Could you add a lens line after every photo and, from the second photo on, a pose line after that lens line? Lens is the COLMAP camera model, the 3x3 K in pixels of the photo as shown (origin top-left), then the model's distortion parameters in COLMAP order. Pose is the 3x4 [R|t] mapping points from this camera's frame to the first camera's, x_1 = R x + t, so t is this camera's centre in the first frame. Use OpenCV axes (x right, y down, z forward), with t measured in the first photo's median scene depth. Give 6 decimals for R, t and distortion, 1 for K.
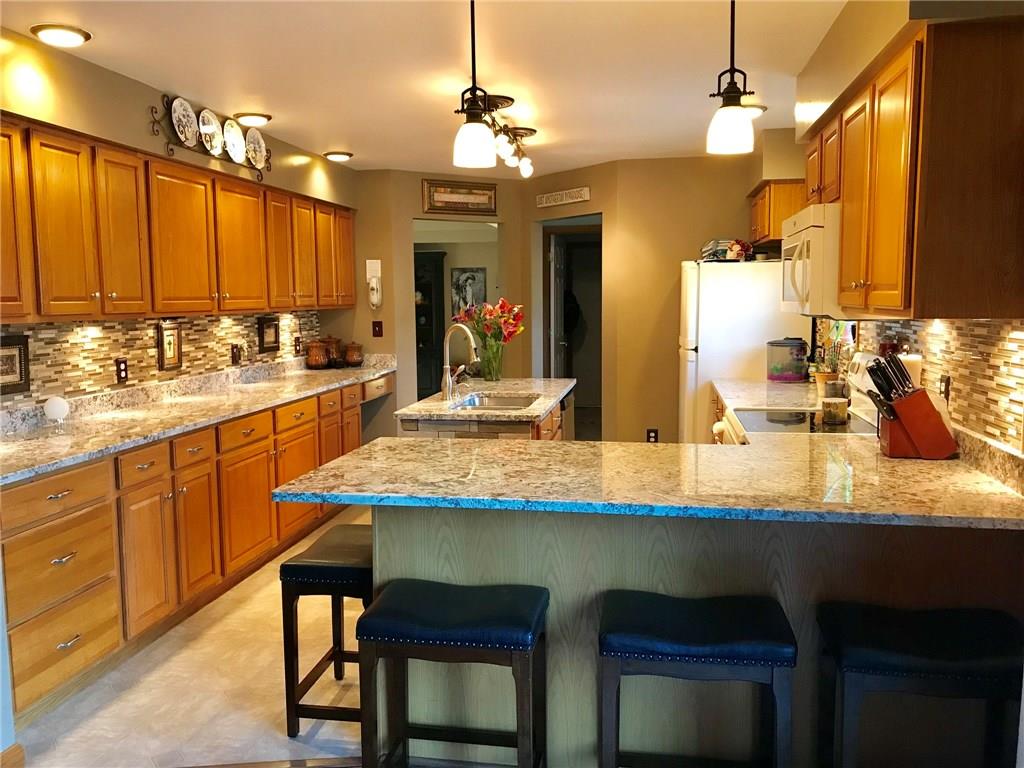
lens RADIAL K [[845.4, 0, 507.6], [0, 845.4, 369.7], [0, 0, 1]] dist [0.031374, 0.000964]
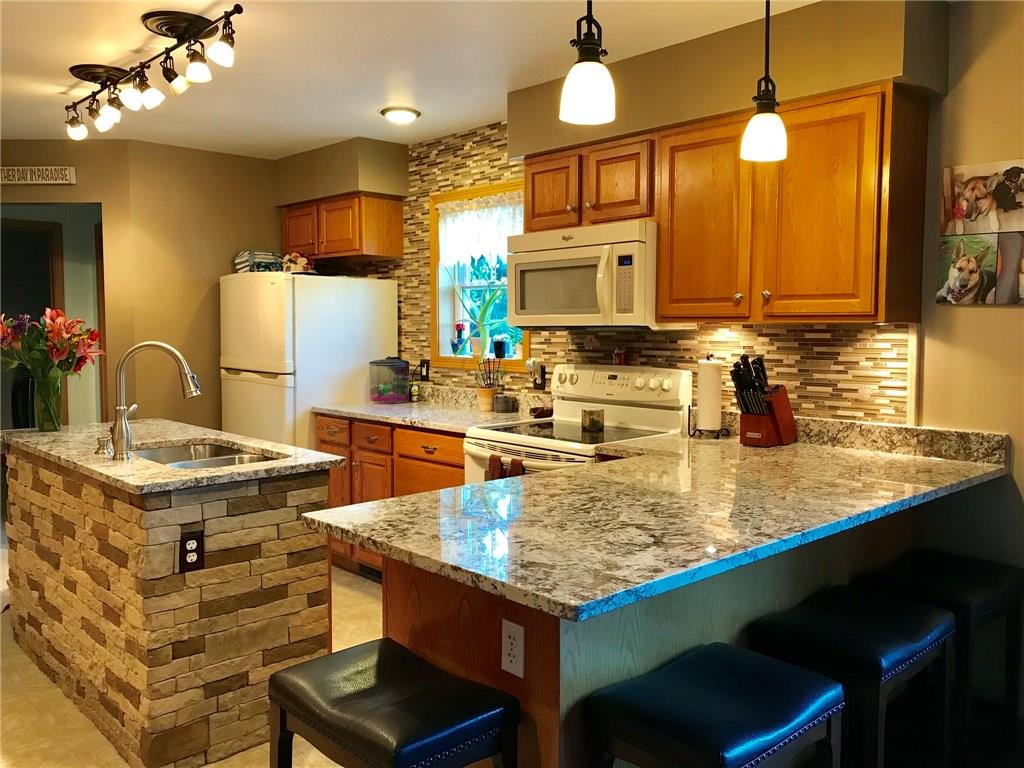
lens RADIAL K [[845.4, 0, 507.6], [0, 845.4, 369.7], [0, 0, 1]] dist [0.031374, 0.000964]
pose [[0.606195, -0.036039, 0.794499, -0.656727], [0.065385, 0.997849, -0.004624, -0.018243], [-0.792623, 0.054751, 0.607248, 0.573895]]
